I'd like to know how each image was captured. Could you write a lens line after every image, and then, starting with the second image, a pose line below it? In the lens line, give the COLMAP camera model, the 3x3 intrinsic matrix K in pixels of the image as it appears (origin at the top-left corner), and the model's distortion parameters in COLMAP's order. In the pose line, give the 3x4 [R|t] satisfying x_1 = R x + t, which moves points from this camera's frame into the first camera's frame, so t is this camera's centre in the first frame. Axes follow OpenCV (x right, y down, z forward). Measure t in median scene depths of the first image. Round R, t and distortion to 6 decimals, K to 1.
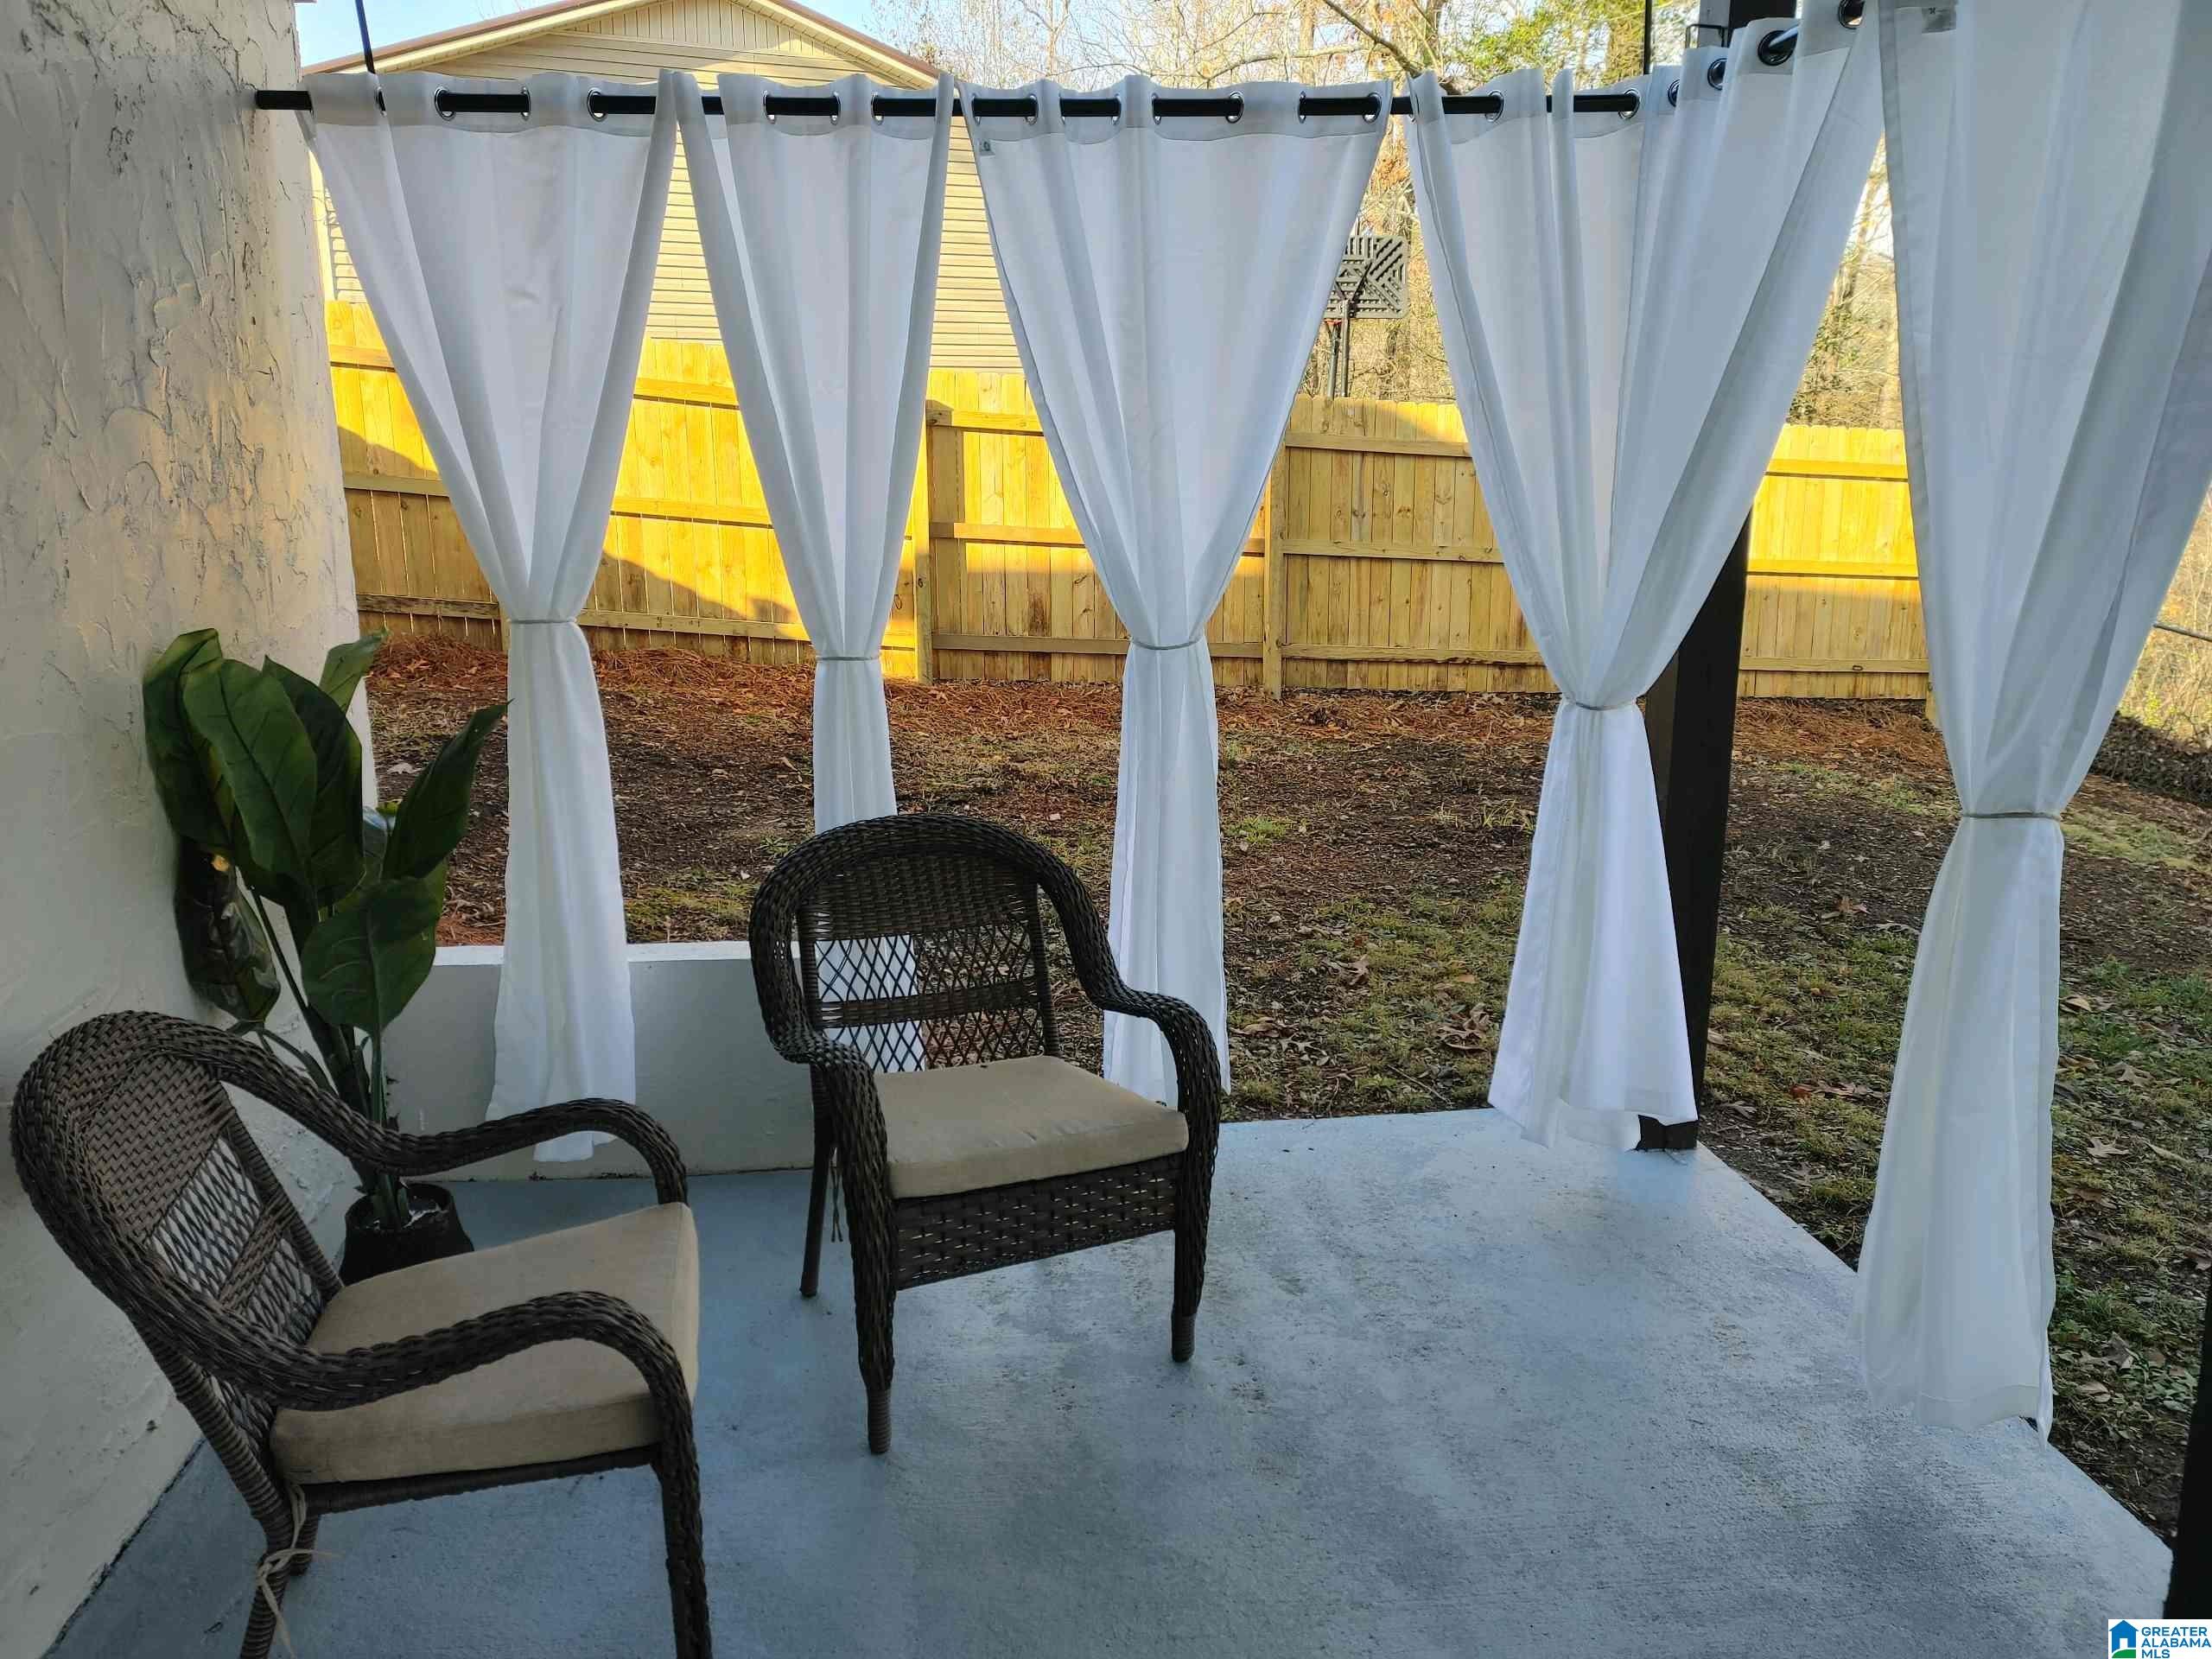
lens RADIAL K [[1758.0, 0, 1101.9], [0, 1758.0, 833.8], [0, 0, 1]] dist [0.046208, -0.010353]
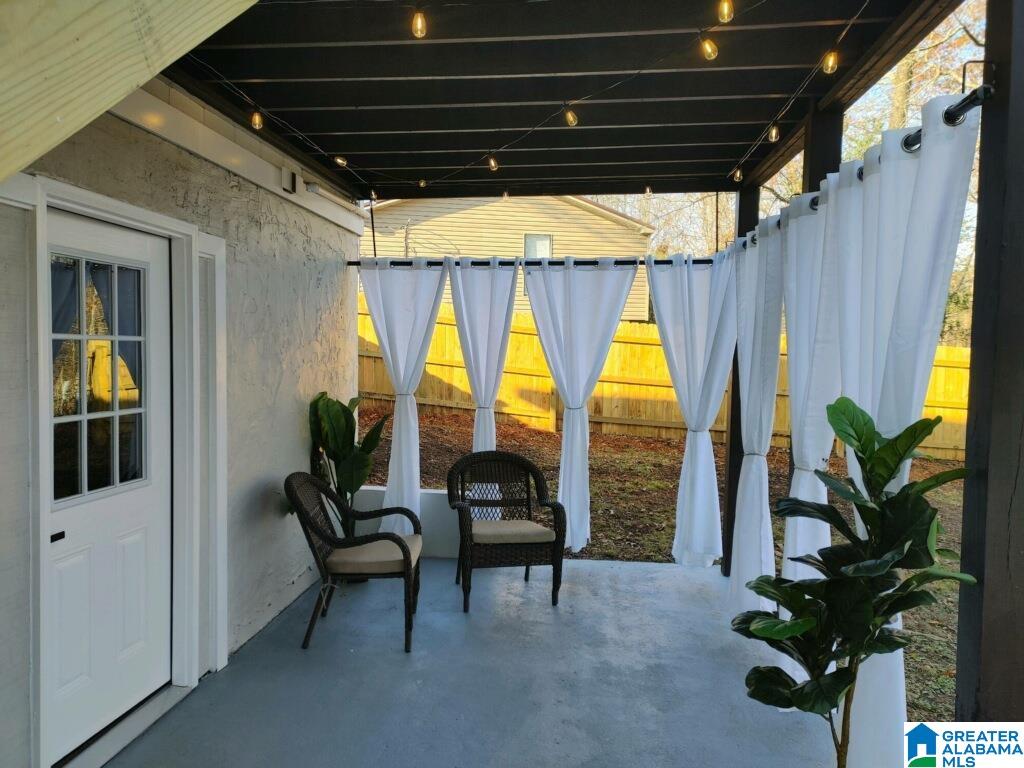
lens RADIAL K [[813.8, 0, 513.2], [0, 813.8, 384.5], [0, 0, 1]] dist [0.046208, -0.010353]
pose [[0.978850, 0.035202, -0.201530, 0.261395], [-0.066782, 0.986104, -0.152118, 0.108053], [0.193375, 0.162359, 0.967598, -0.638096]]
